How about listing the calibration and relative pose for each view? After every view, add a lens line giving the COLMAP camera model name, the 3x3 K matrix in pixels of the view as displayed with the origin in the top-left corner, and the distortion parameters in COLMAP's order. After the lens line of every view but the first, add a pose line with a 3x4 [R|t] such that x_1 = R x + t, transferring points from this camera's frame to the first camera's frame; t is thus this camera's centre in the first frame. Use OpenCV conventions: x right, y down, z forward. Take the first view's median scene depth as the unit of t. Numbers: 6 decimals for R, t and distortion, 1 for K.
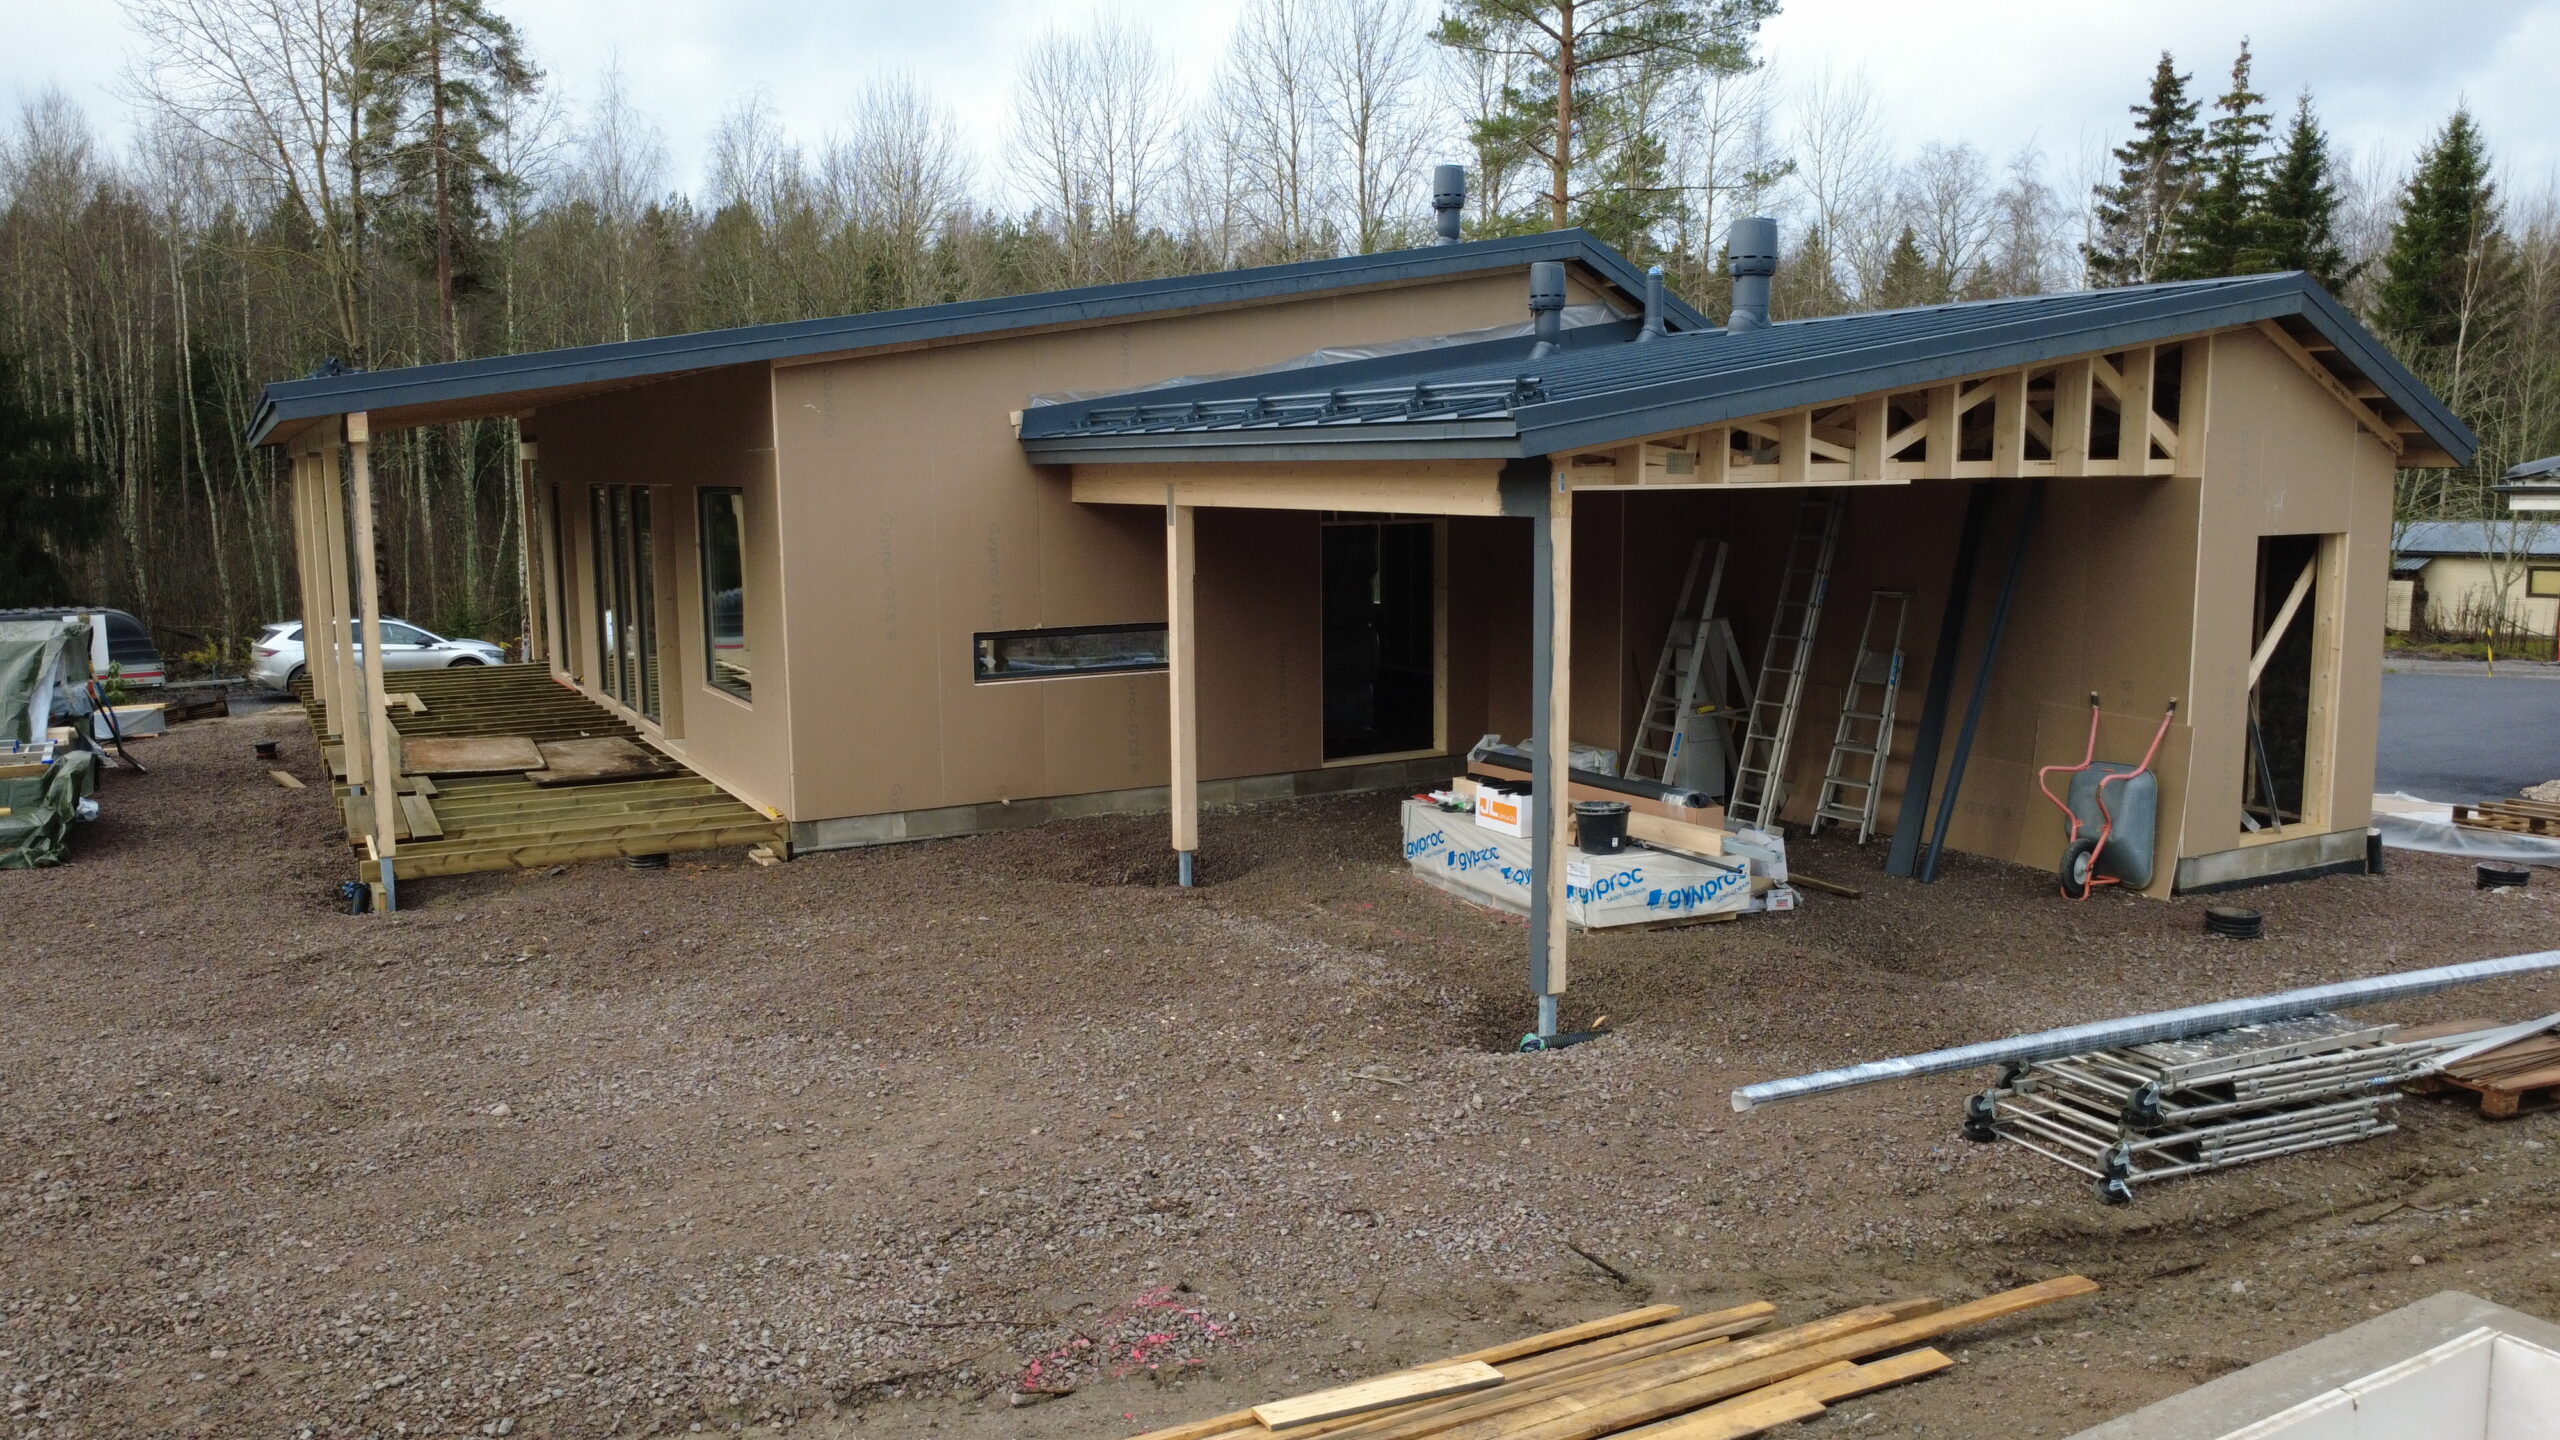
lens RADIAL K [[1858.8, 0, 1283.4], [0, 1858.8, 720.3], [0, 0, 1]] dist [-0.000701, 0.009924]
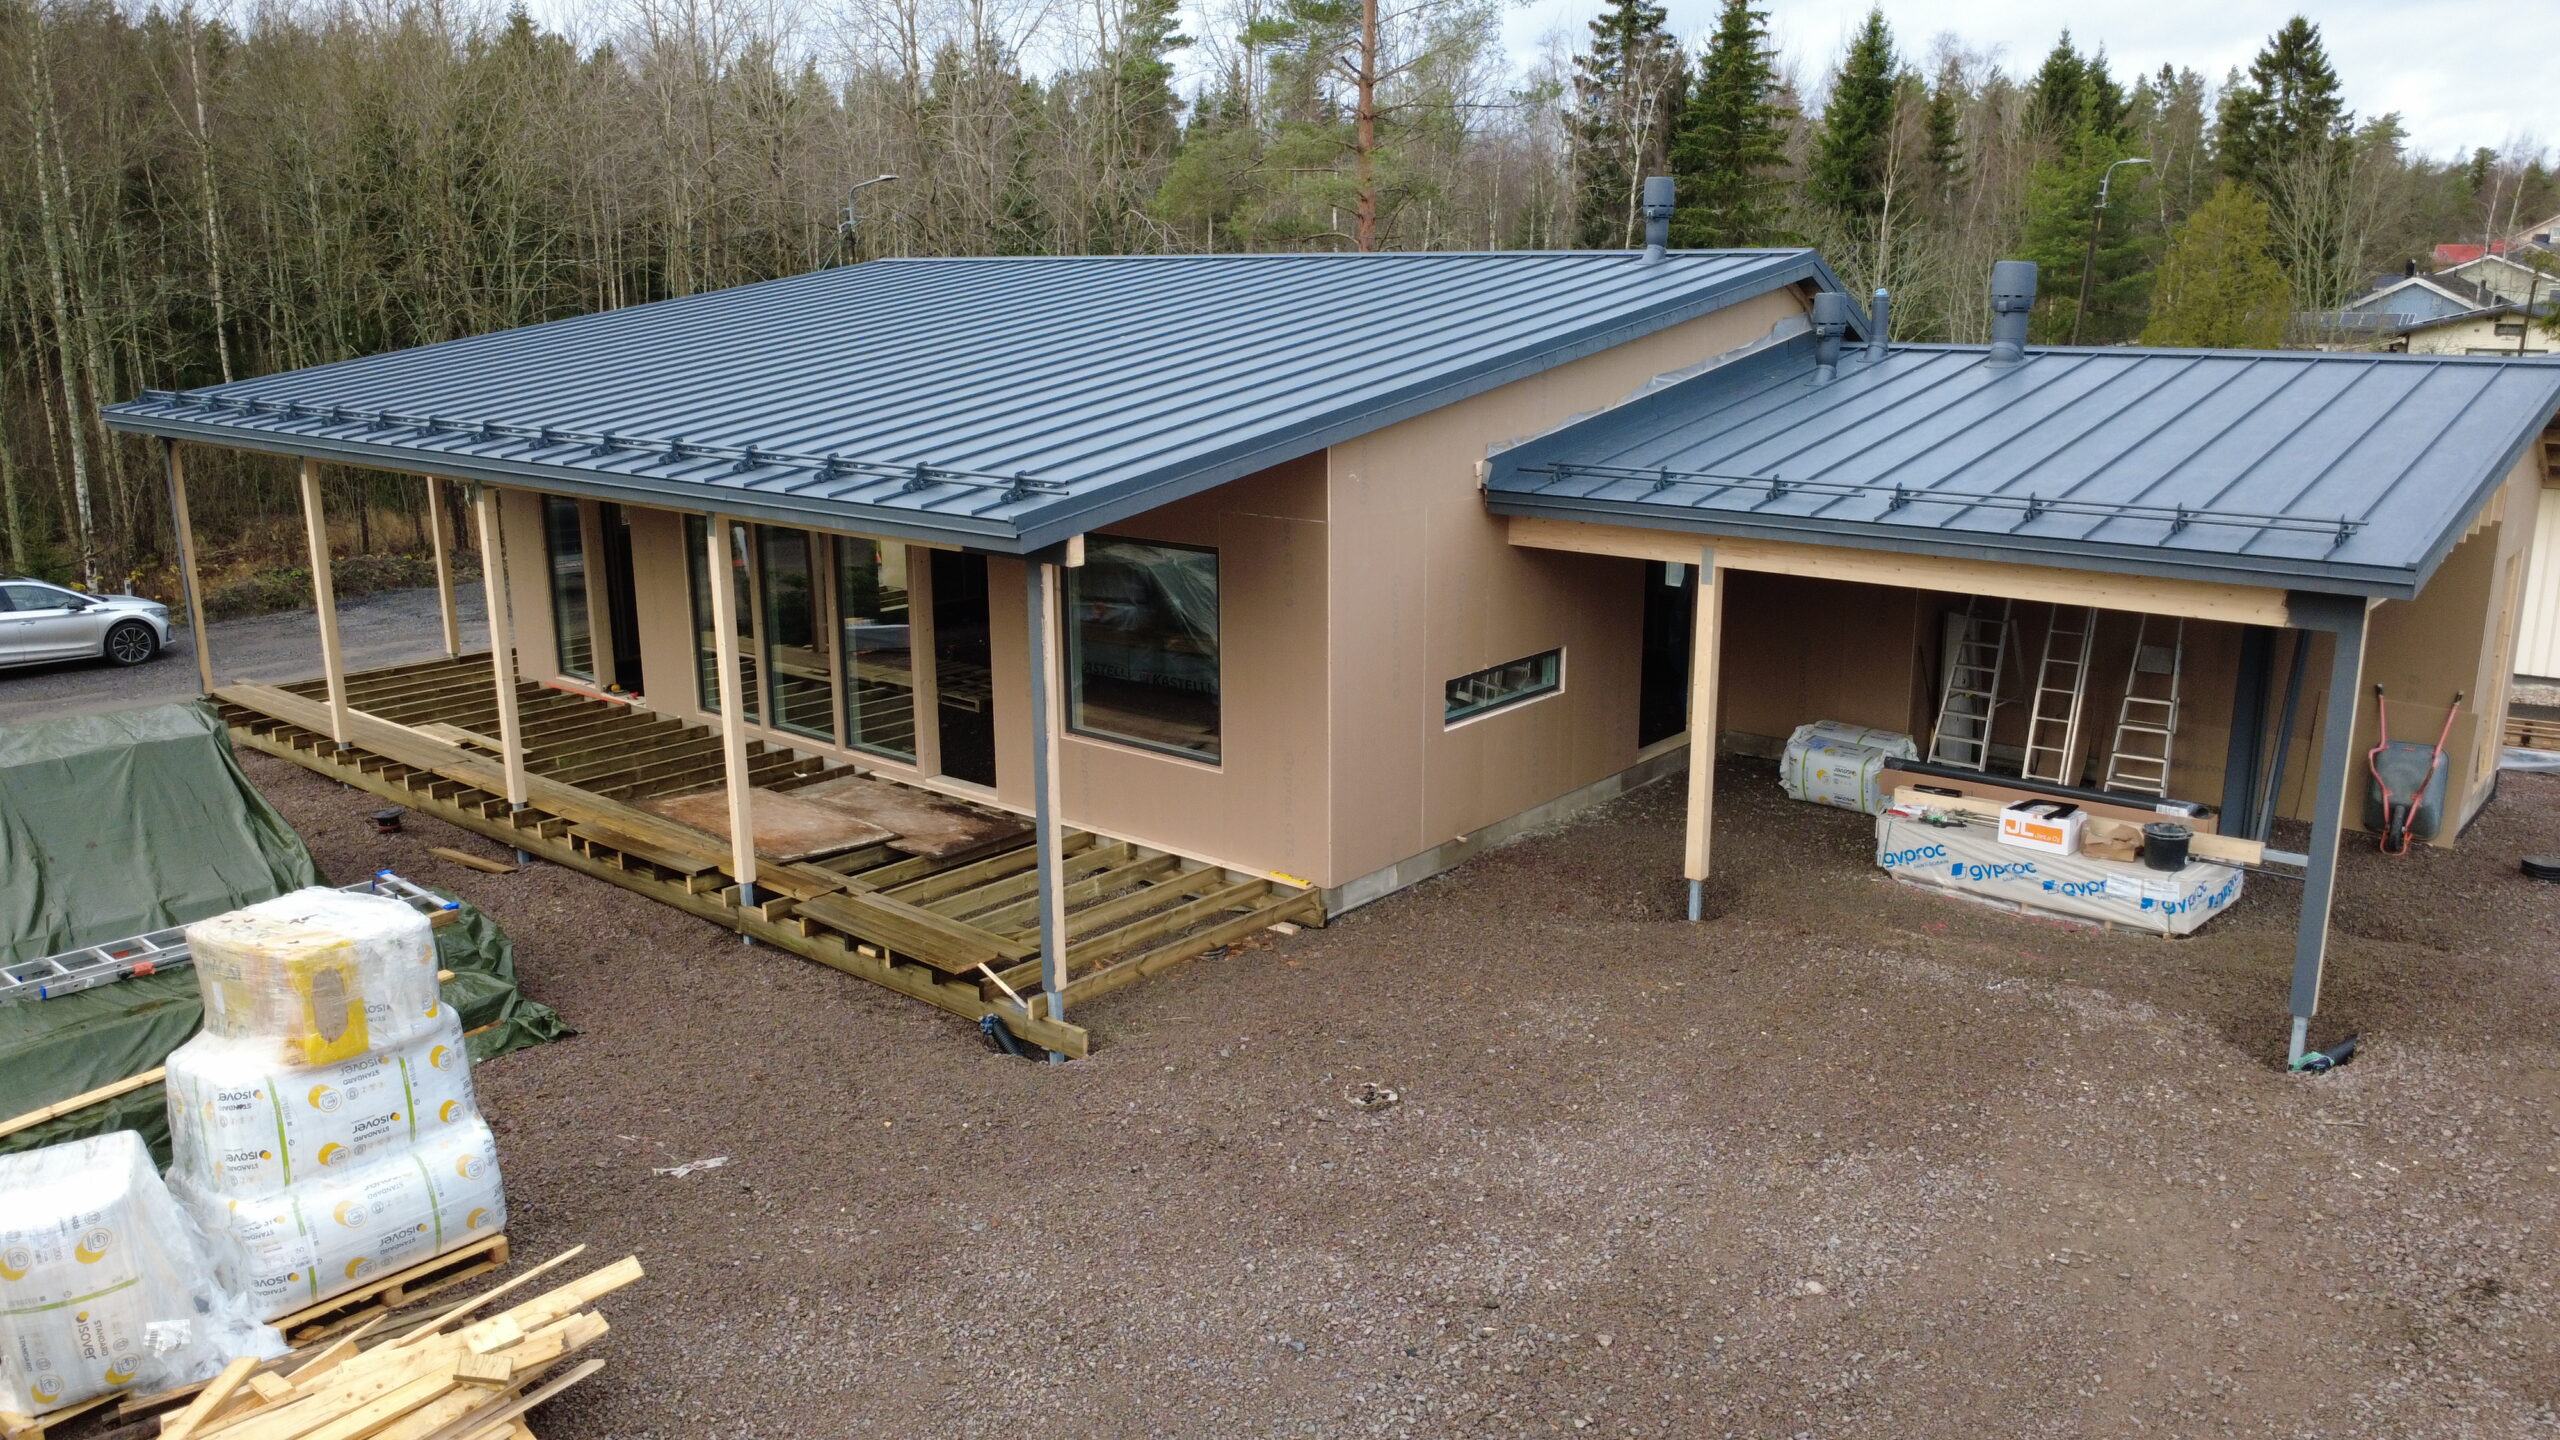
lens RADIAL K [[1858.8, 0, 1271.9], [0, 1858.8, 710.1], [0, 0, 1]] dist [-0.000701, 0.009924]
pose [[0.937107, -0.079385, 0.339894, -0.202983], [0.046012, 0.993391, 0.105158, -0.048144], [-0.345995, -0.082905, 0.934566, 0.025834]]
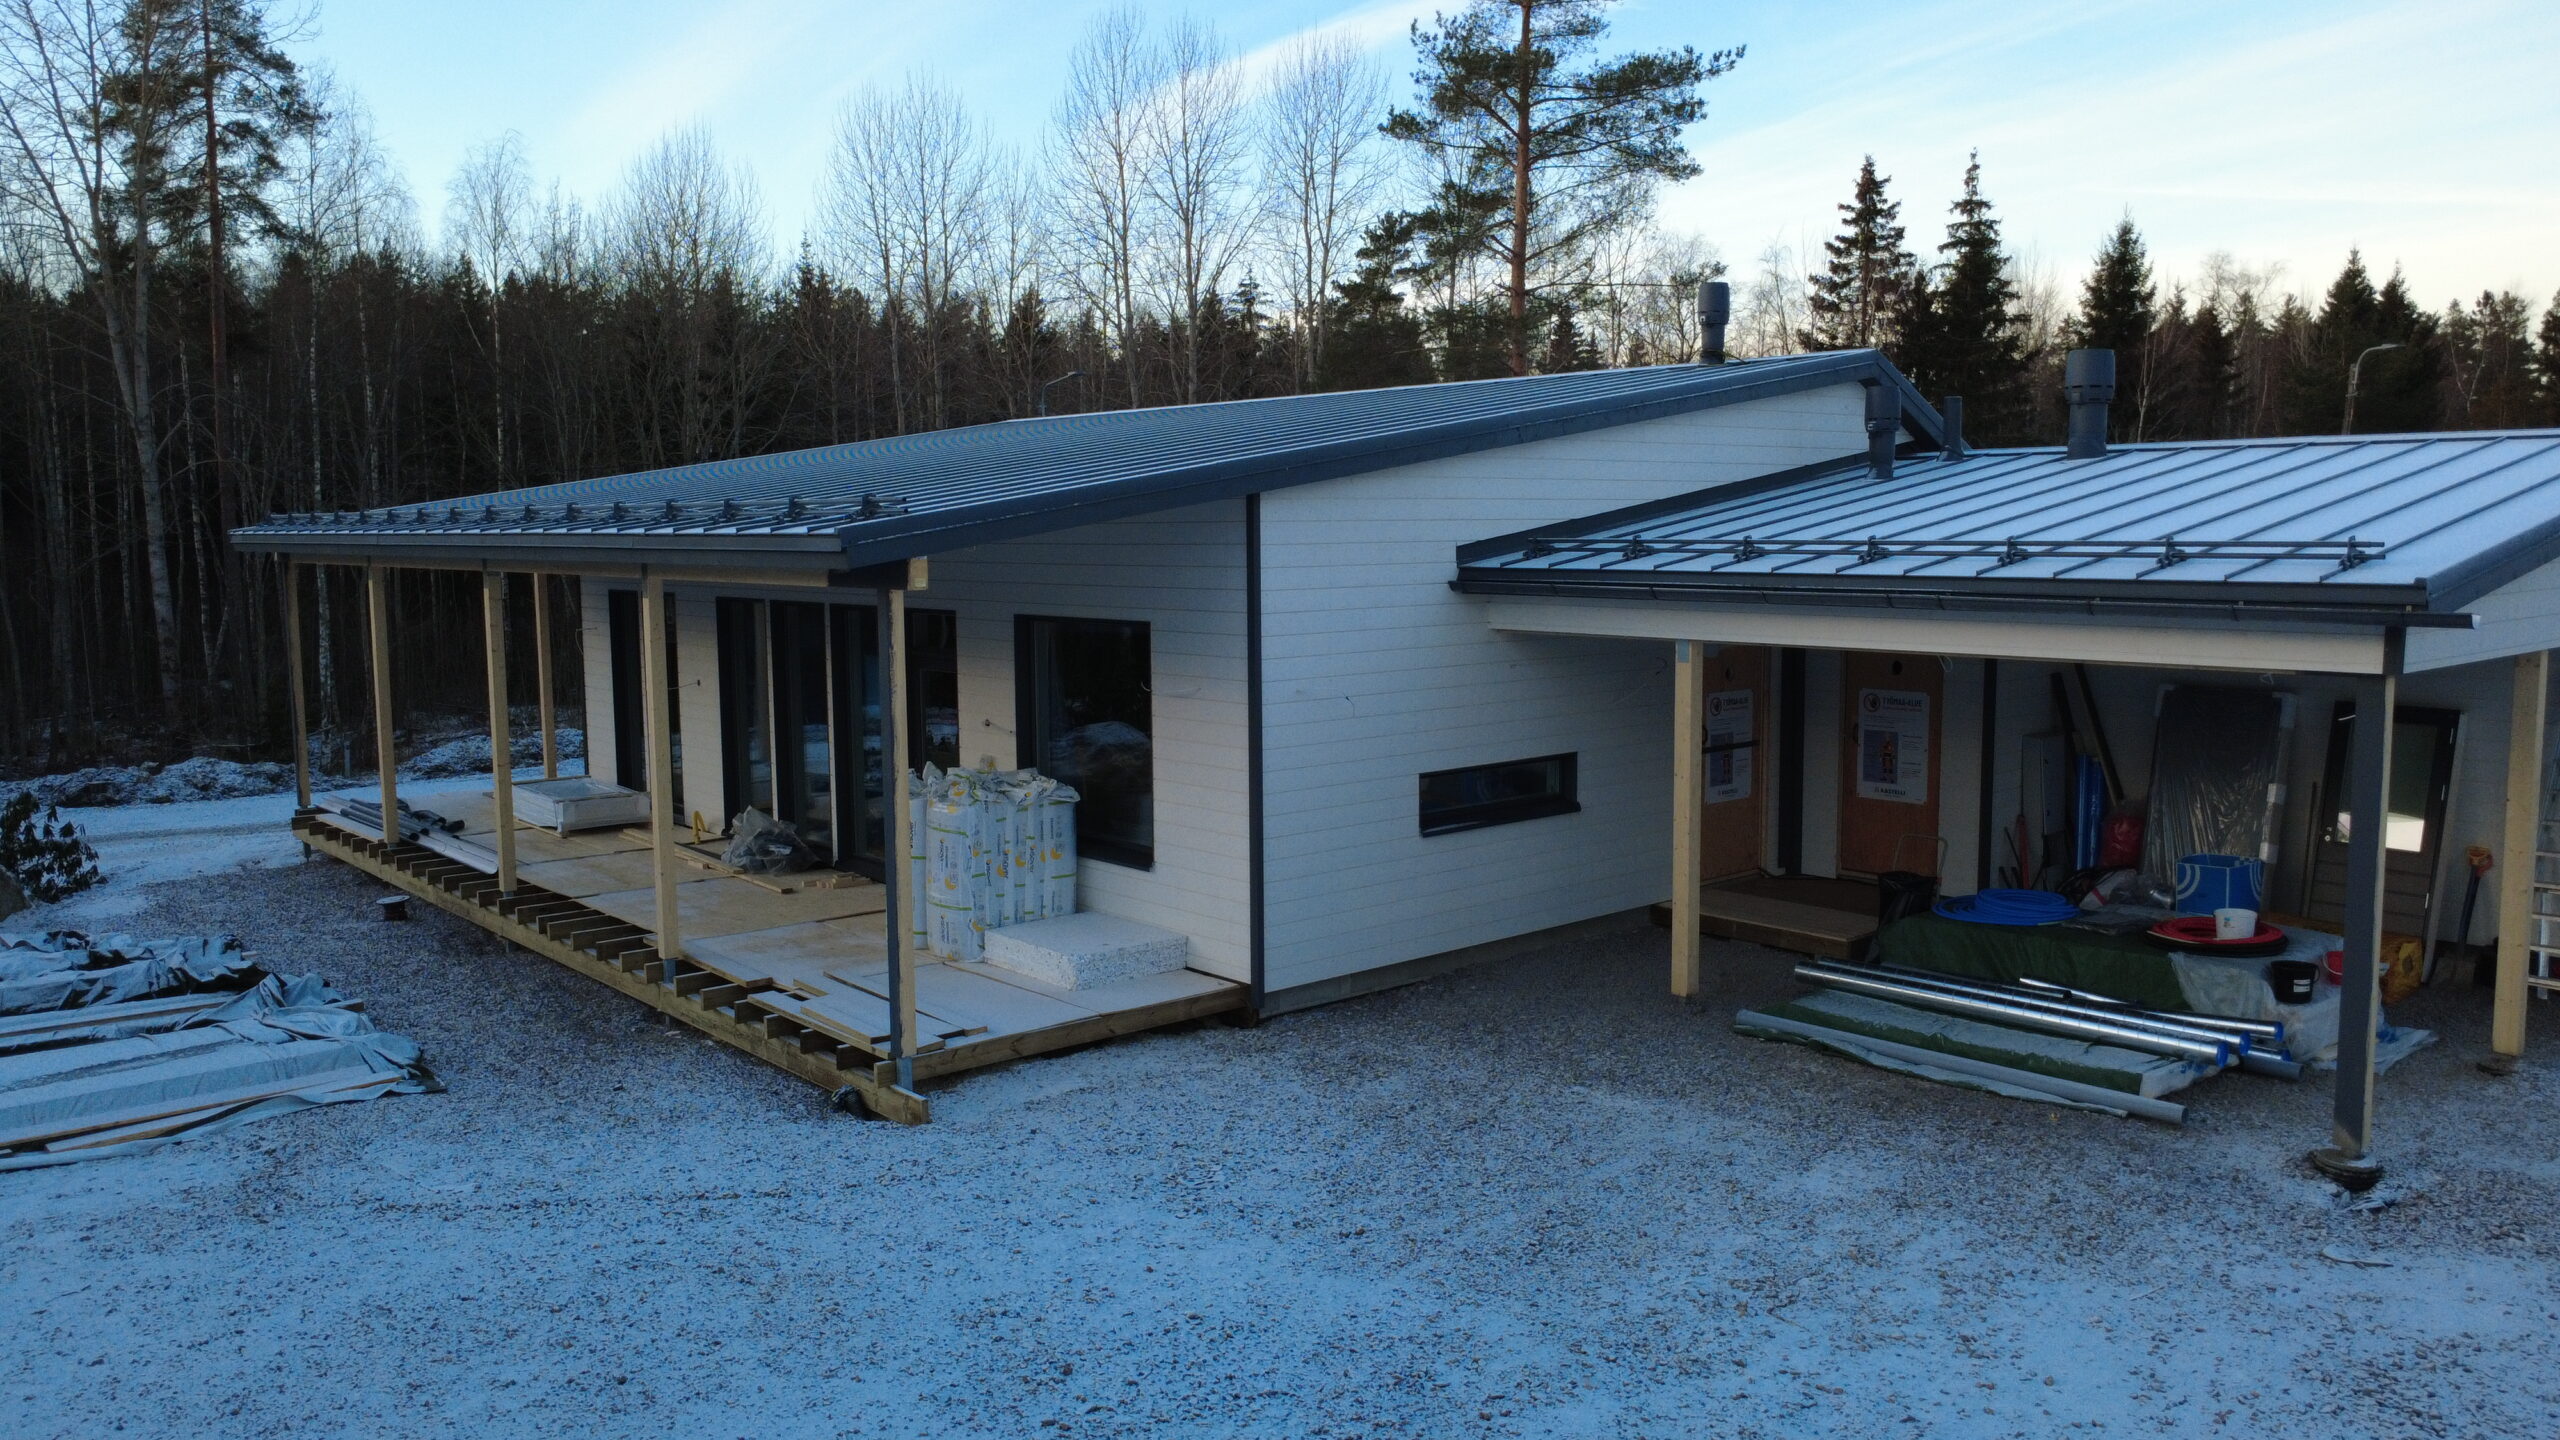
lens RADIAL K [[1858.8, 0, 1286.9], [0, 1858.8, 731.6], [0, 0, 1]] dist [-0.000701, 0.009924]
pose [[0.977817, -0.024938, 0.207973, -0.142652], [0.029966, 0.999329, -0.021059, -0.016544], [-0.207309, 0.026824, 0.977908, 0.028262]]
